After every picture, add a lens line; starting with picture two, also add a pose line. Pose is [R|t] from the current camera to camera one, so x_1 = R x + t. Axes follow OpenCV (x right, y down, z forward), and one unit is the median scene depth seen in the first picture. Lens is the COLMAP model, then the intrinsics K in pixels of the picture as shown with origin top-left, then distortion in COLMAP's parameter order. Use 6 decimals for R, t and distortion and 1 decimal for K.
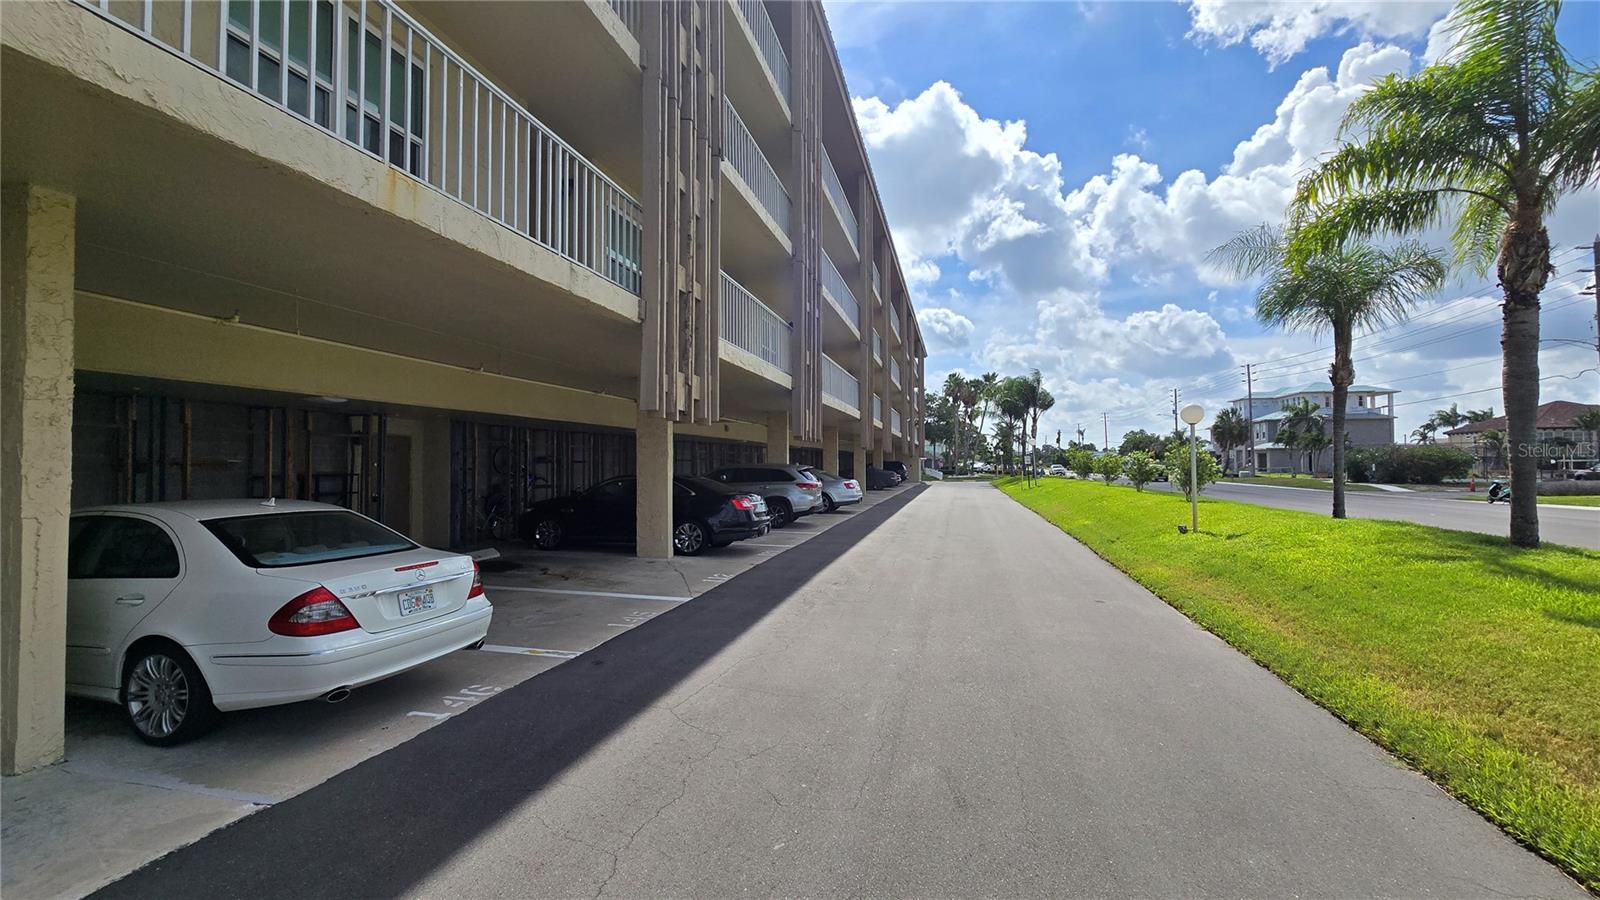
lens RADIAL K [[640.6, 0, 800.0], [0, 640.6, 450.0], [0, 0, 1]] dist [-0.000685, 0.000245]
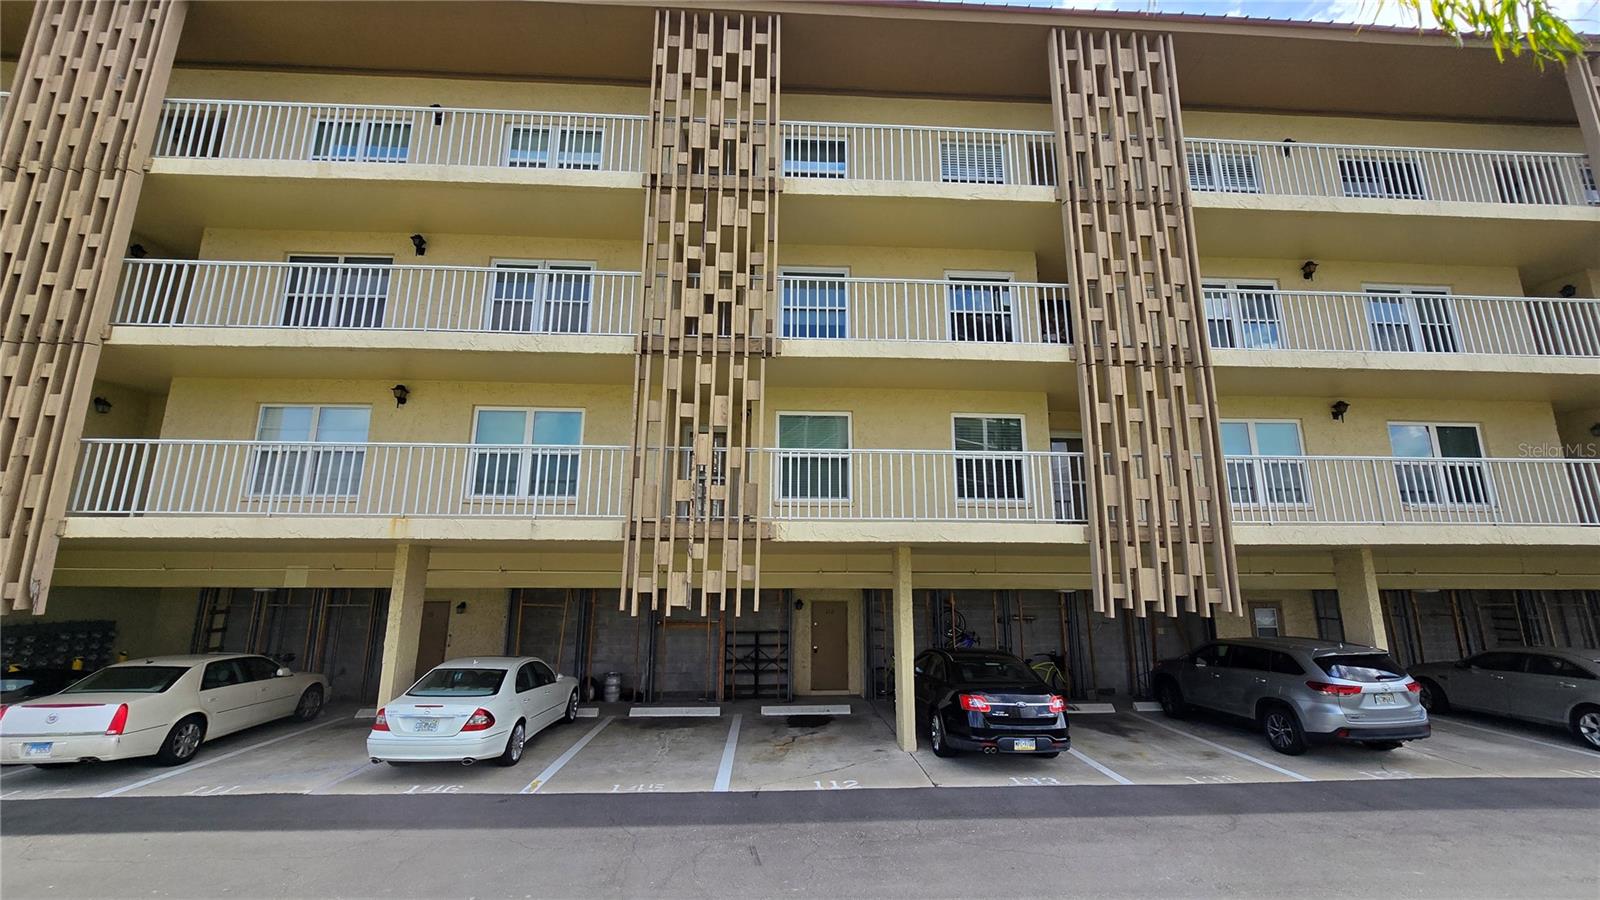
lens RADIAL K [[640.6, 0, 800.0], [0, 640.6, 450.0], [0, 0, 1]] dist [-0.000685, 0.000245]
pose [[0.291456, -0.188671, -0.937793, 1.587242], [0.019241, 0.981314, -0.191447, -0.176382], [0.956391, 0.037754, 0.289640, 1.373688]]
